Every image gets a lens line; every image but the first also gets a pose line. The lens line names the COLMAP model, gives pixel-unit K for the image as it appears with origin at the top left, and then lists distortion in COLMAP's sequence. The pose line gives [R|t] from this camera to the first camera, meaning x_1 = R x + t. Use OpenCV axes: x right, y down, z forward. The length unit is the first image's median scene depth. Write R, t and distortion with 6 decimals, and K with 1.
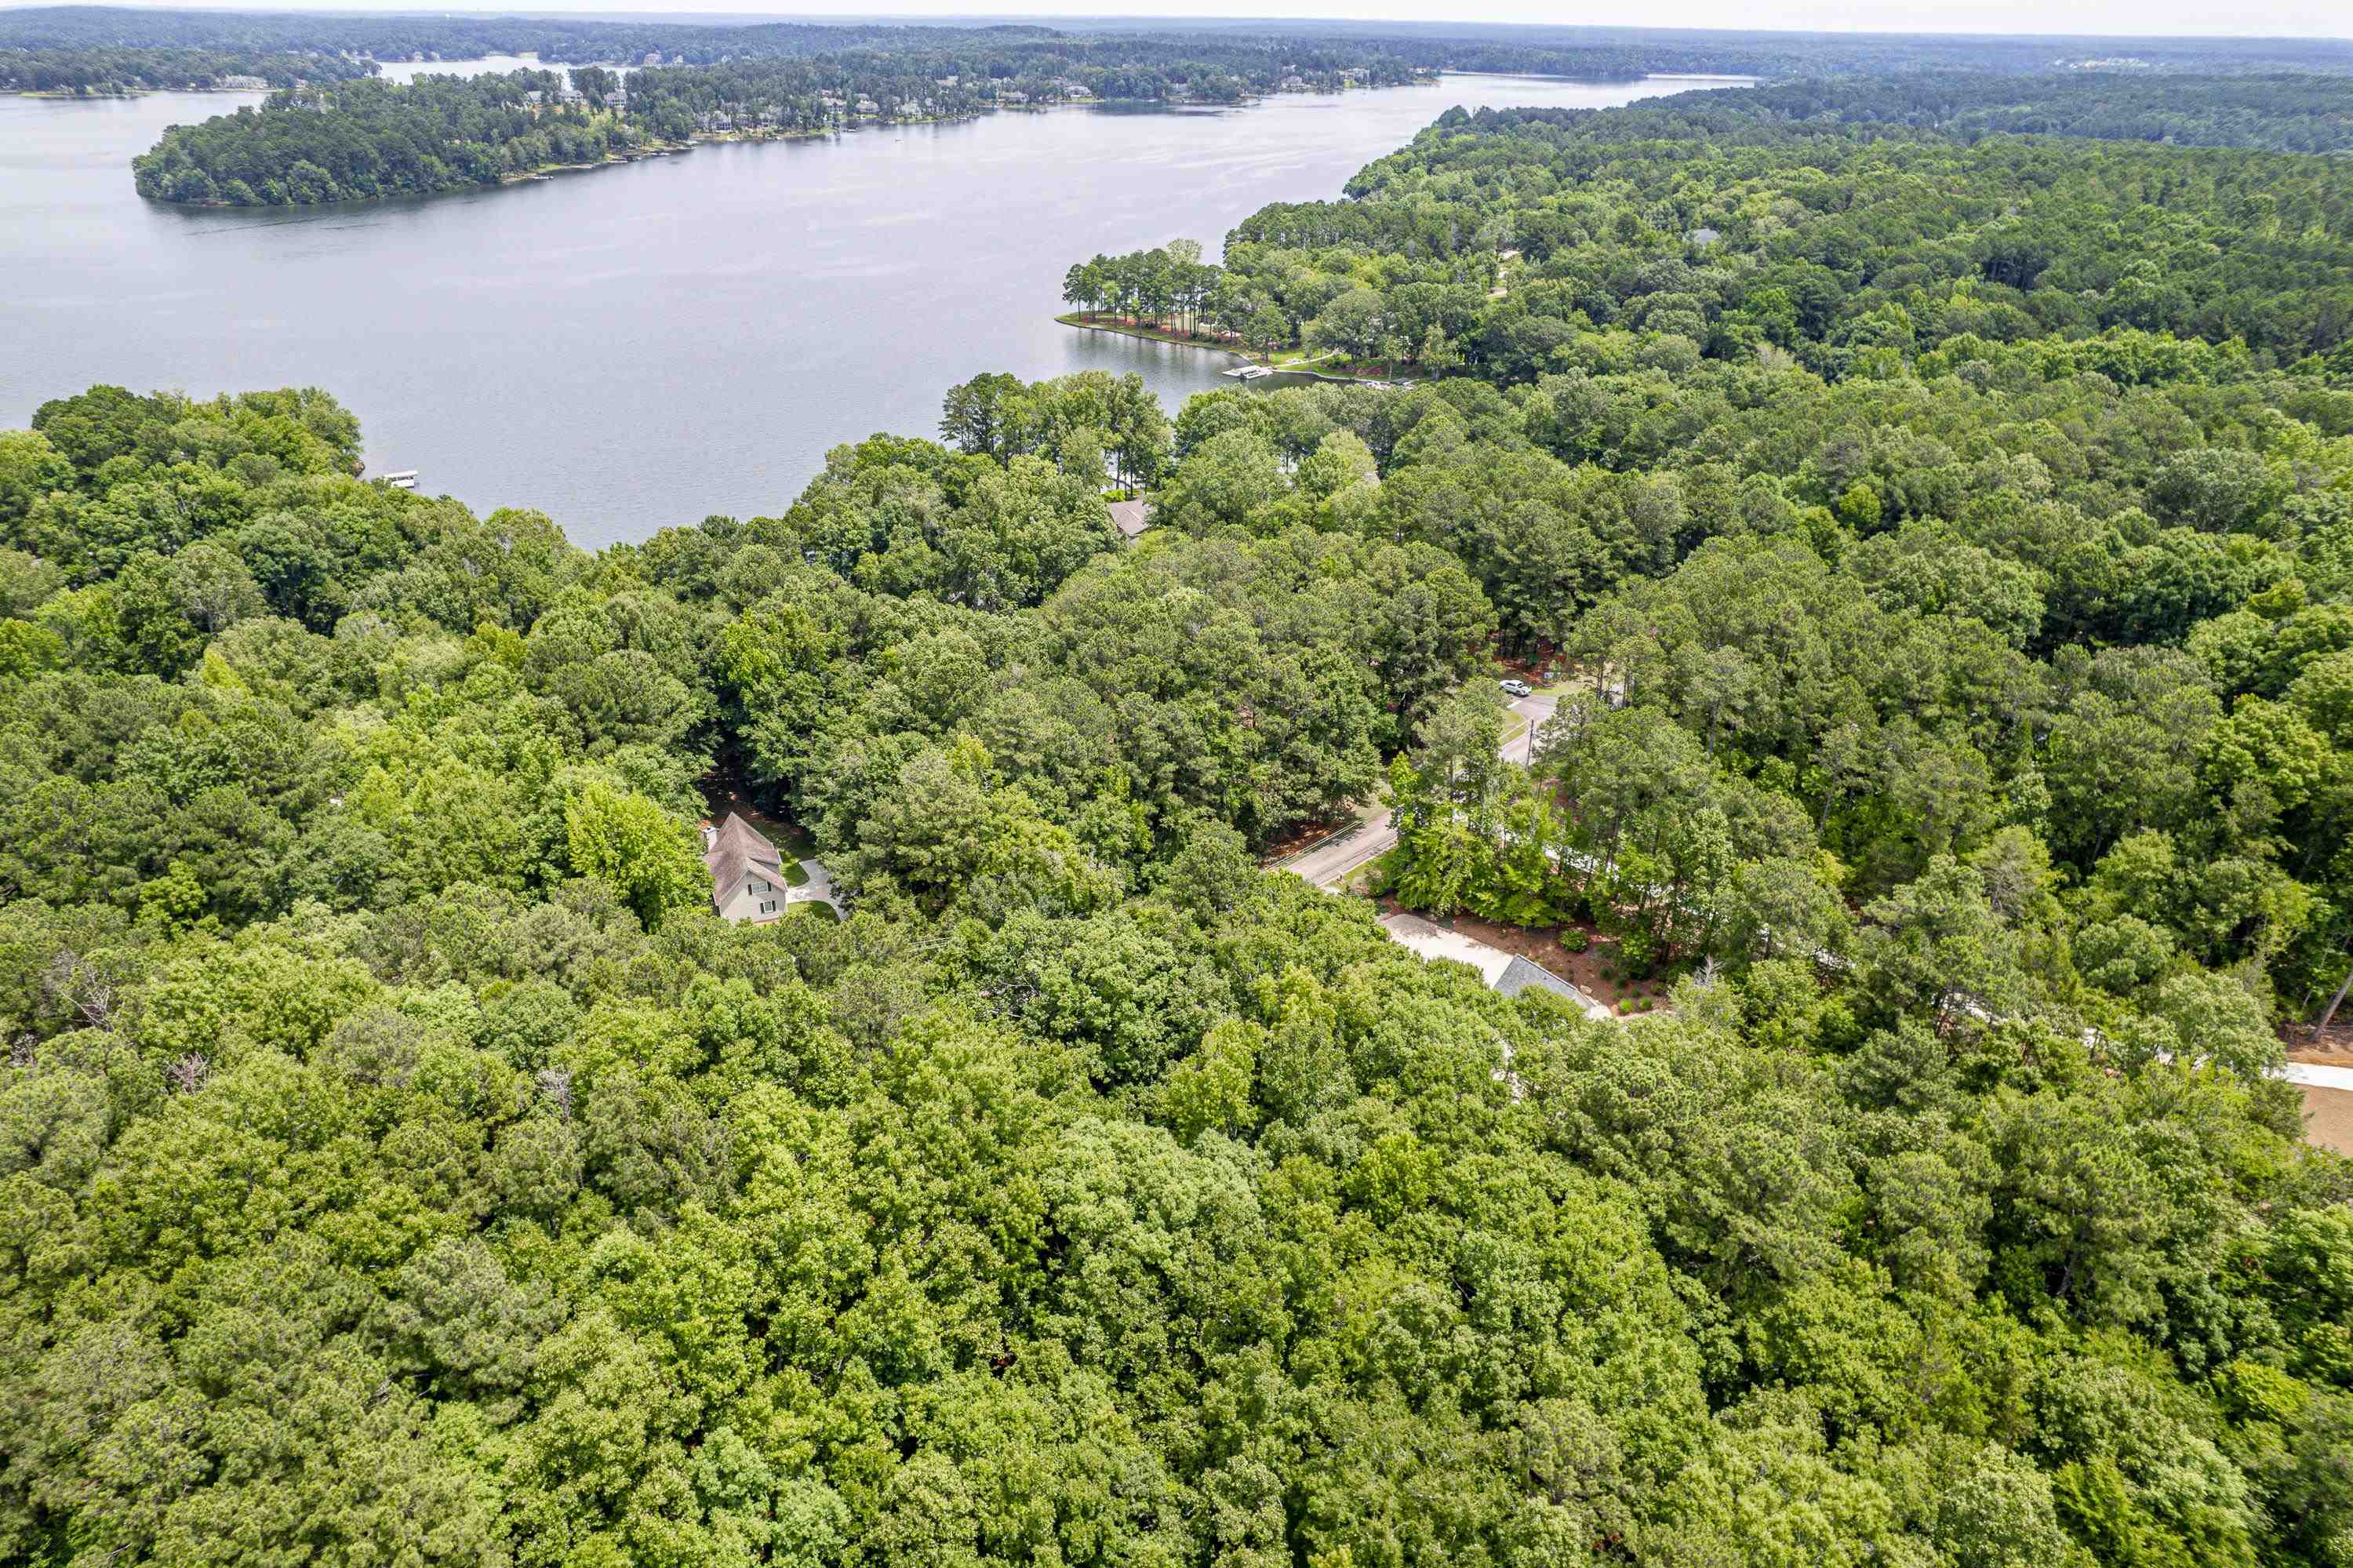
lens RADIAL K [[1509.3, 0, 1182.1], [0, 1509.3, 780.9], [0, 0, 1]] dist [-0.085772, 0.077436]
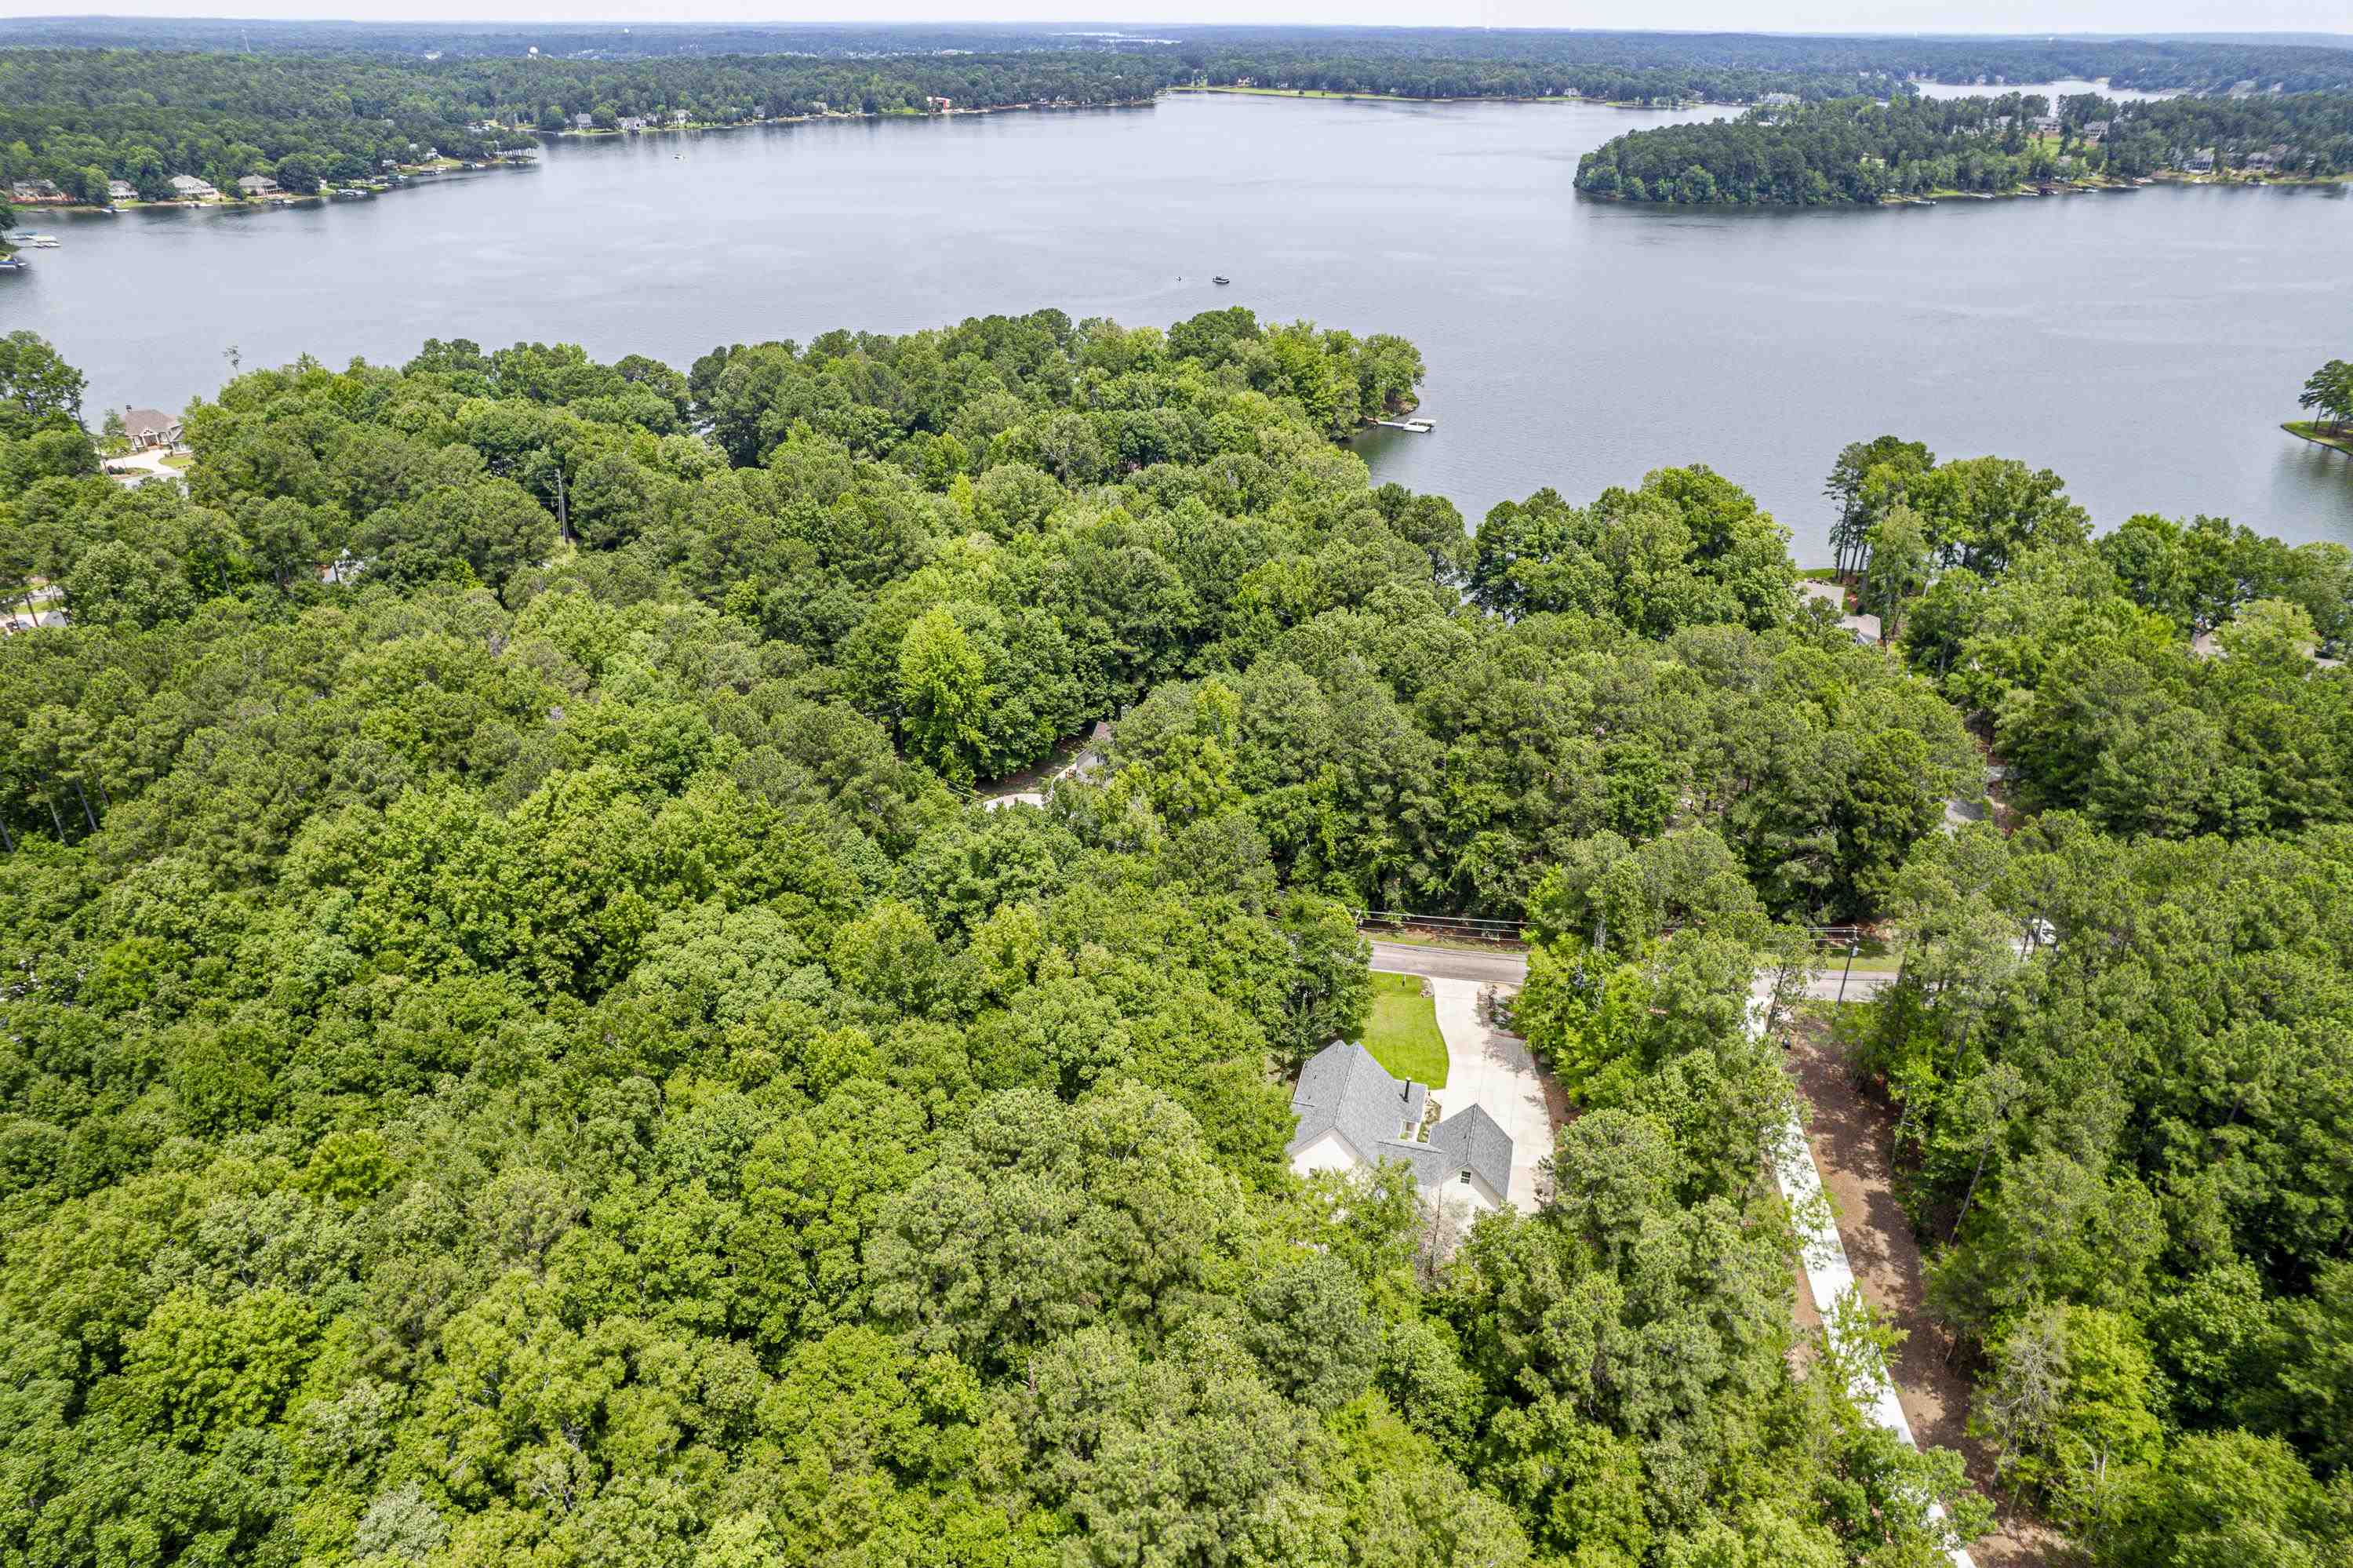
lens RADIAL K [[1509.3, 0, 1183.4], [0, 1509.3, 787.6], [0, 0, 1]] dist [-0.085772, 0.077436]
pose [[0.609166, 0.357723, -0.707779, 0.120776], [-0.364266, 0.918980, 0.150954, -0.022064], [0.704434, 0.165864, 0.690117, 0.045765]]
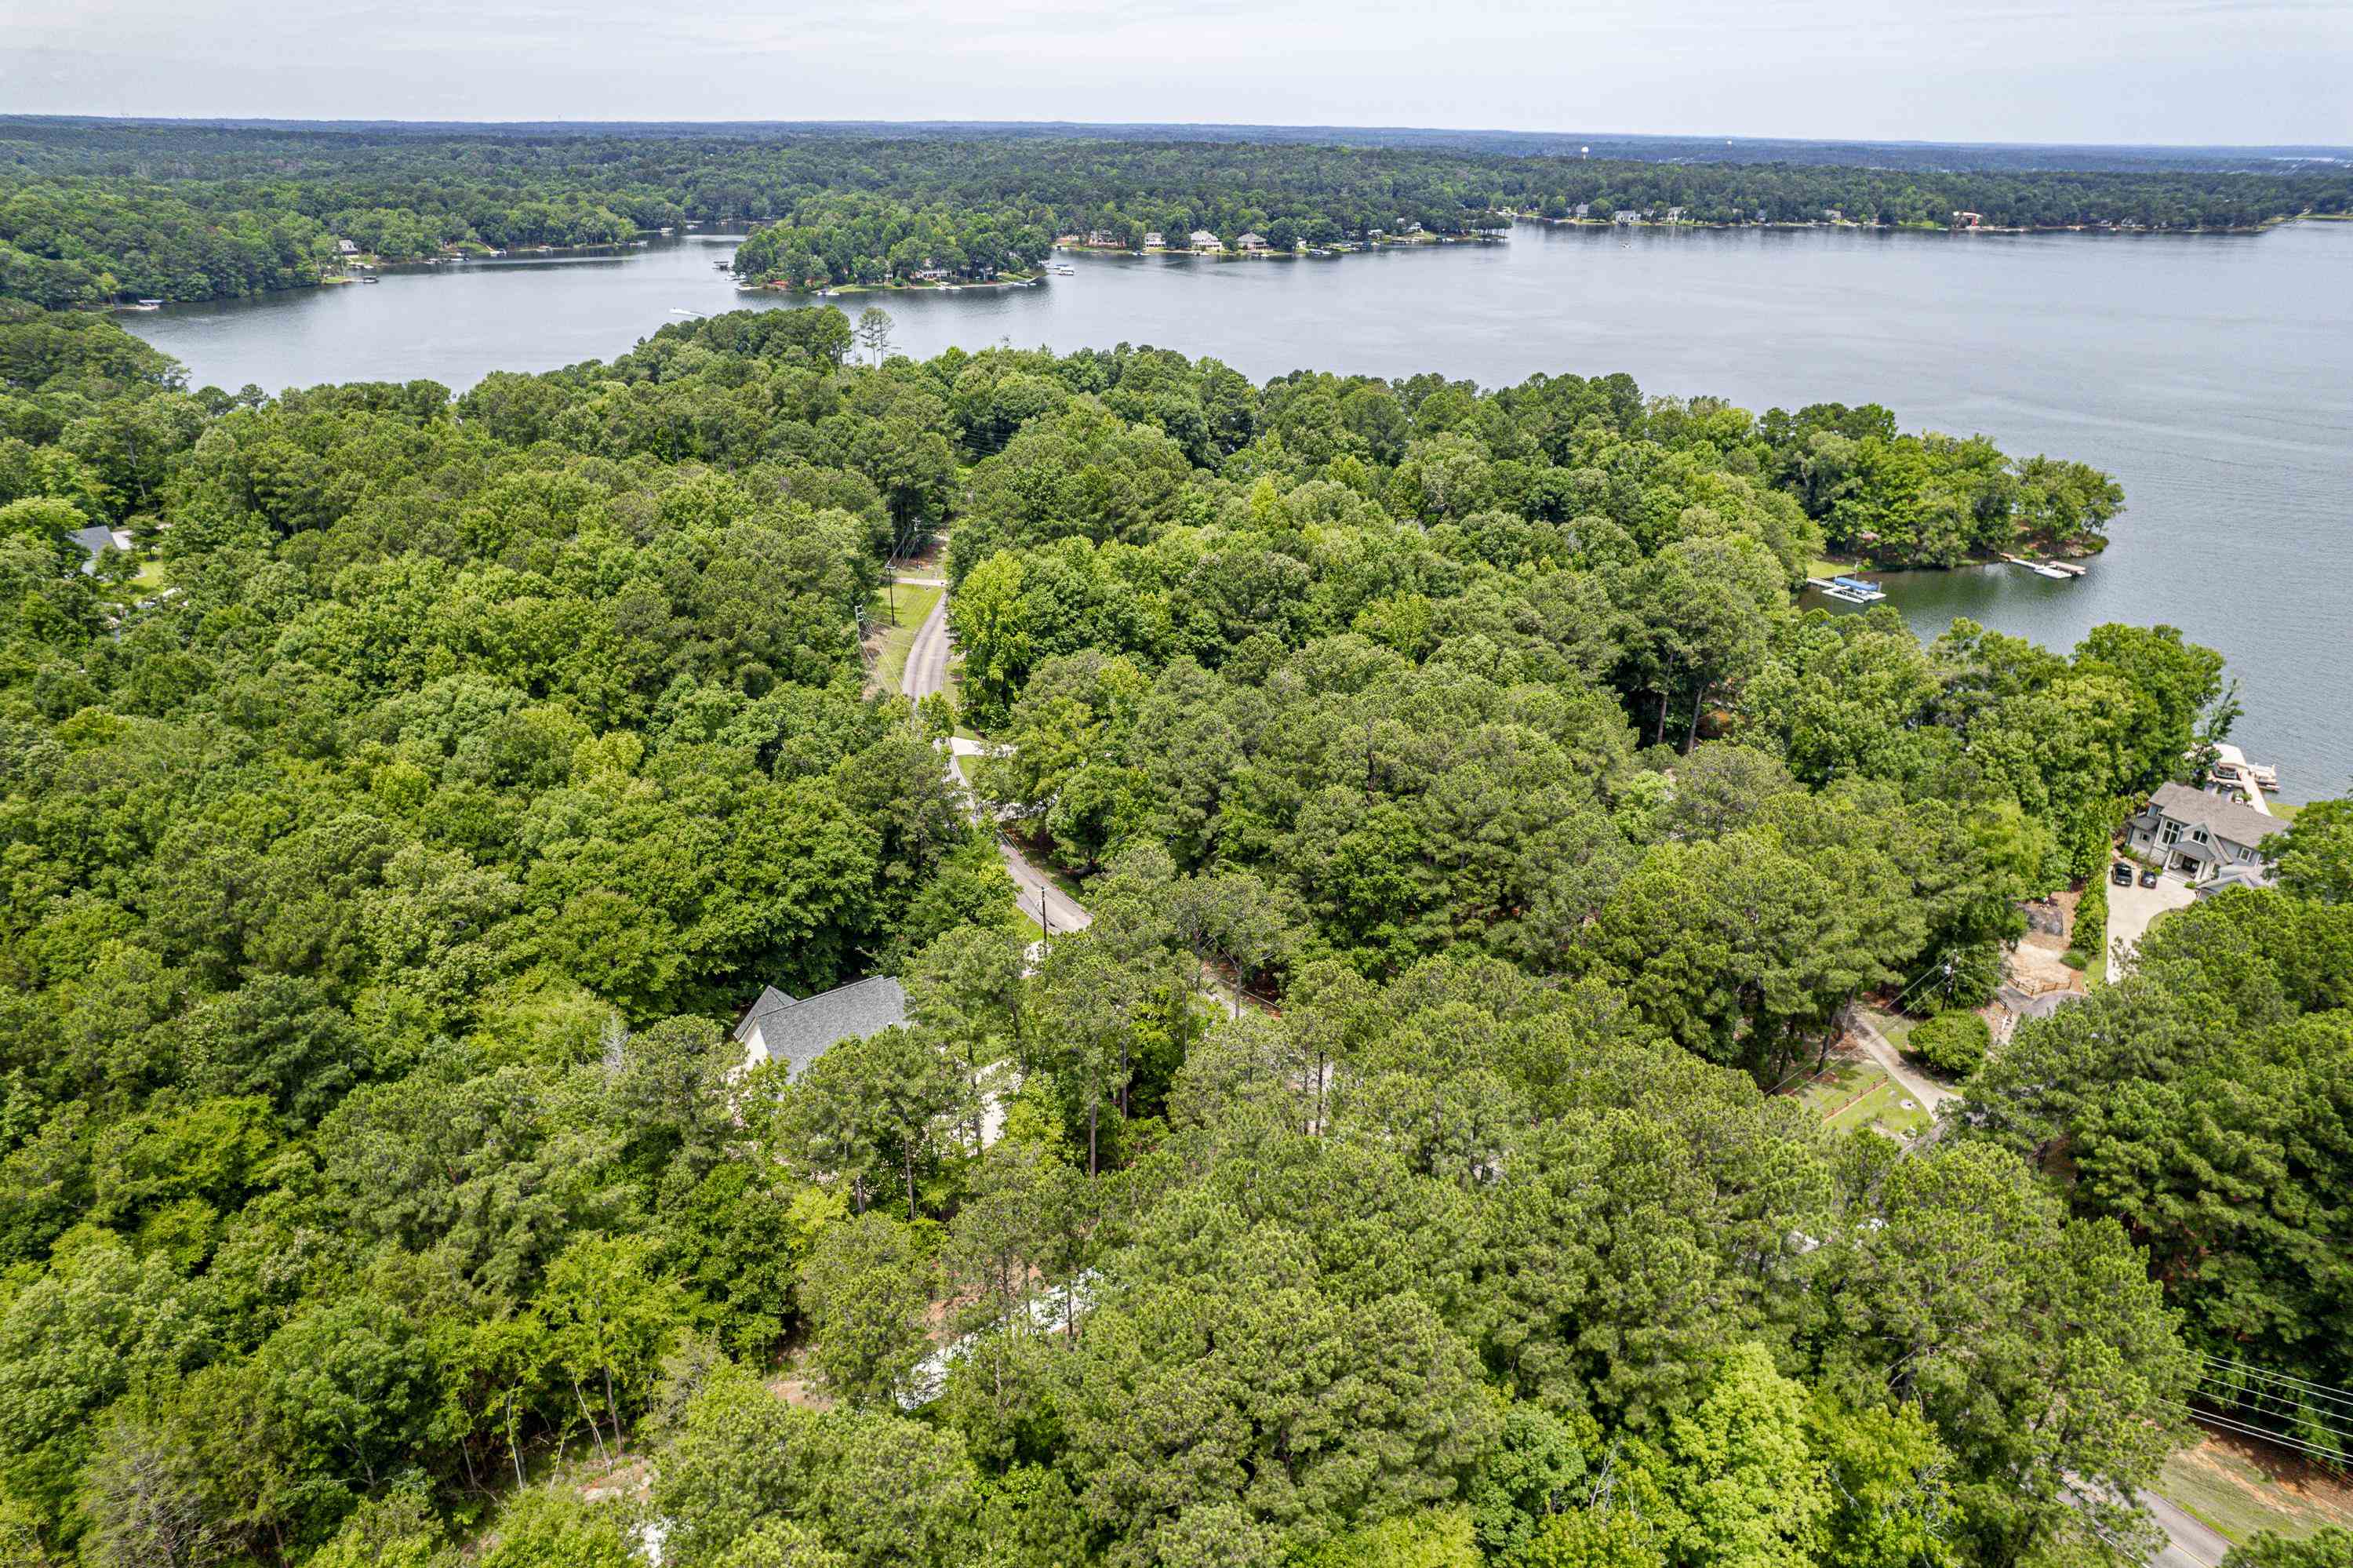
lens RADIAL K [[1509.3, 0, 1181.8], [0, 1509.3, 785.2], [0, 0, 1]] dist [-0.085772, 0.077436]
pose [[-0.012751, 0.395317, -0.918456, 0.166666], [-0.471089, 0.807829, 0.354241, -0.067832], [0.881993, 0.437192, 0.175929, 0.166734]]
